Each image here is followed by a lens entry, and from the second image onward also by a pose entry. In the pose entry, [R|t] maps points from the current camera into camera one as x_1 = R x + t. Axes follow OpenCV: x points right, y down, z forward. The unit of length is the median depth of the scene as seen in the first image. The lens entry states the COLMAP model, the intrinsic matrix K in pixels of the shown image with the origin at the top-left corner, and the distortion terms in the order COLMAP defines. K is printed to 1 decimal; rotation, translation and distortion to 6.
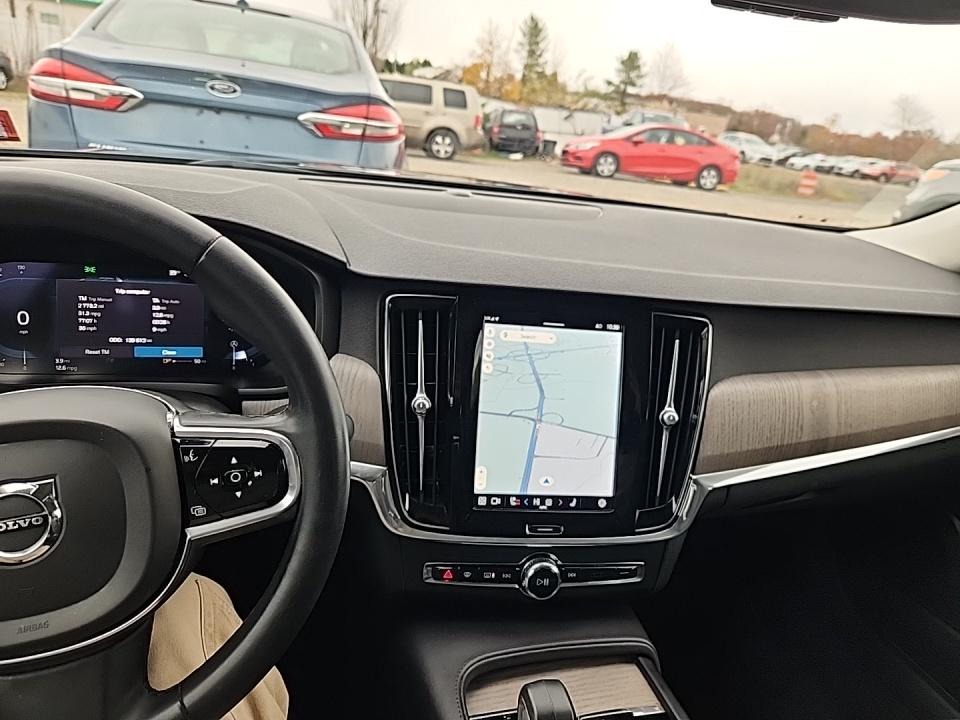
lens RADIAL K [[643.3, 0, 481.3], [0, 643.3, 356.2], [0, 0, 1]] dist [0.052072, -0.036228]
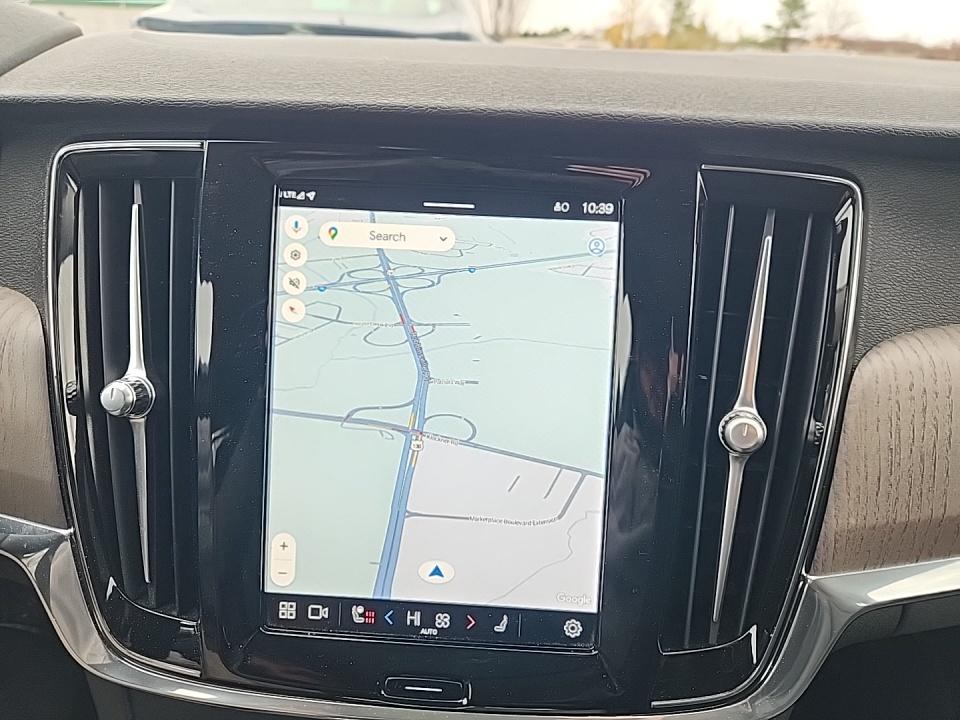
lens RADIAL K [[643.3, 0, 481.9], [0, 643.3, 354.6], [0, 0, 1]] dist [0.052072, -0.036228]
pose [[0.976333, -0.000987, -0.216271, 0.226426], [0.008258, 0.999430, 0.032721, 0.034523], [0.216115, -0.033733, 0.975785, 0.592172]]
